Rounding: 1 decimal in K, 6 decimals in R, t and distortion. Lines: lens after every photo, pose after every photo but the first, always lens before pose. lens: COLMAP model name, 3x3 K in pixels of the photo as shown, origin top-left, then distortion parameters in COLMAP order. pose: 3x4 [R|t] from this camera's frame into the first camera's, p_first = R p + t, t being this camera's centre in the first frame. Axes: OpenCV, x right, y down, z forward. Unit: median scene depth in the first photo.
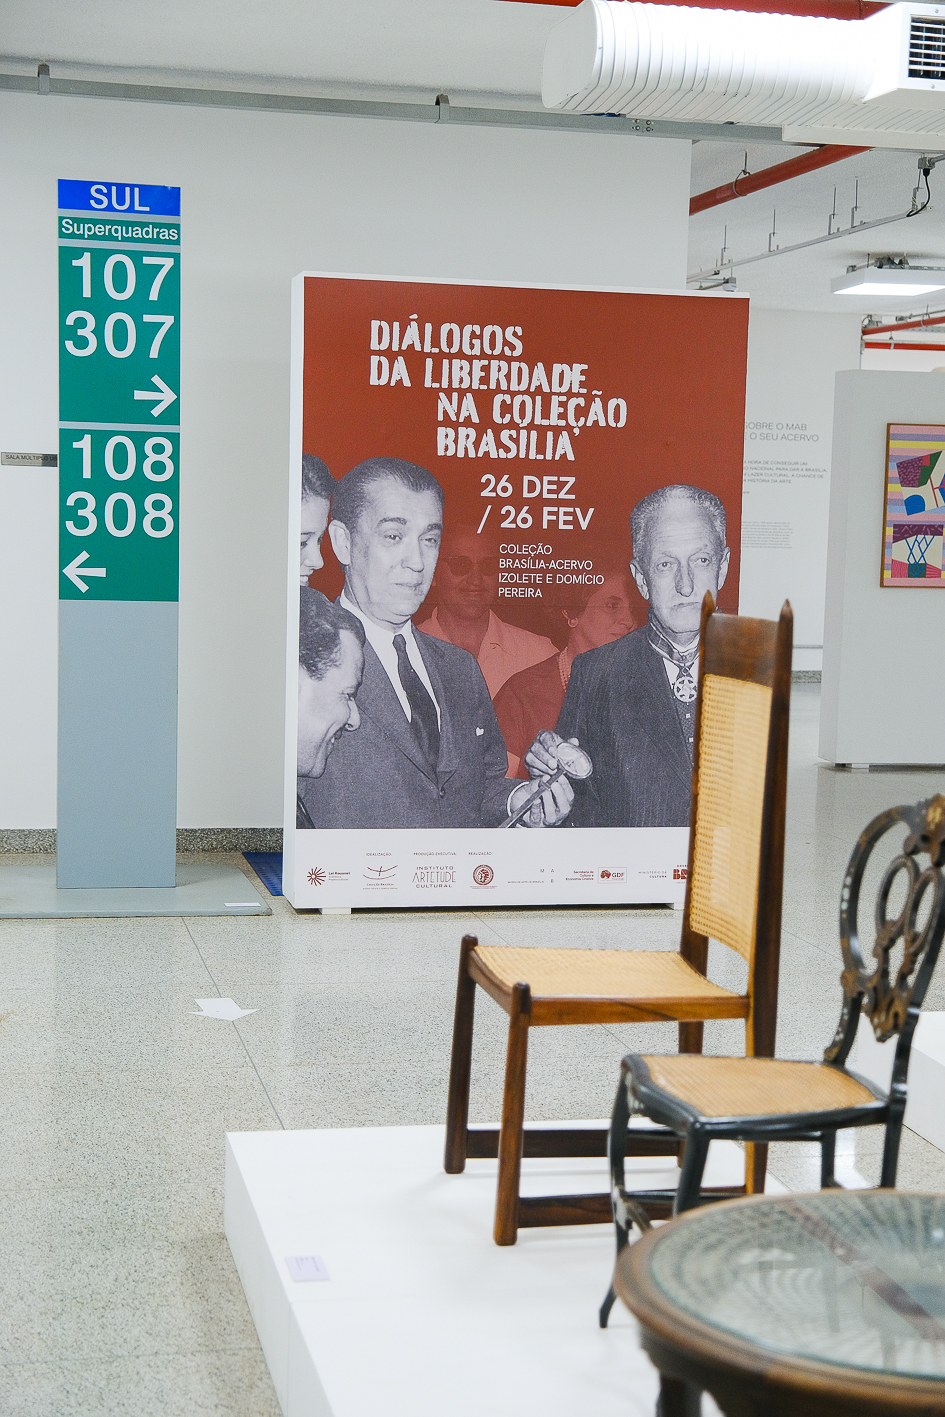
lens RADIAL K [[1798.6, 0, 472.5], [0, 1798.6, 708.5], [0, 0, 1]] dist [0.030834, 0.023875]
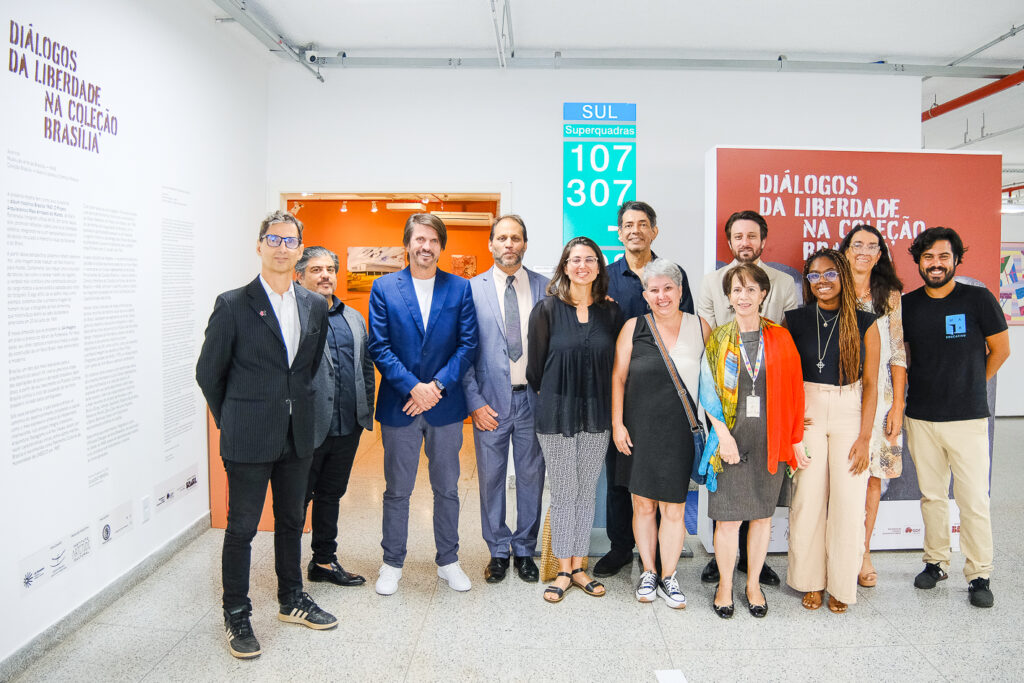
lens RADIAL K [[1345.7, 0, 512.0], [0, 1345.7, 341.5], [0, 0, 1]] dist [-0.146952, -0.008092]
pose [[0.966703, -0.011387, -0.255646, 0.031897], [-0.009230, 0.996808, -0.079305, 0.021034], [0.255733, 0.079024, 0.963512, -0.155567]]
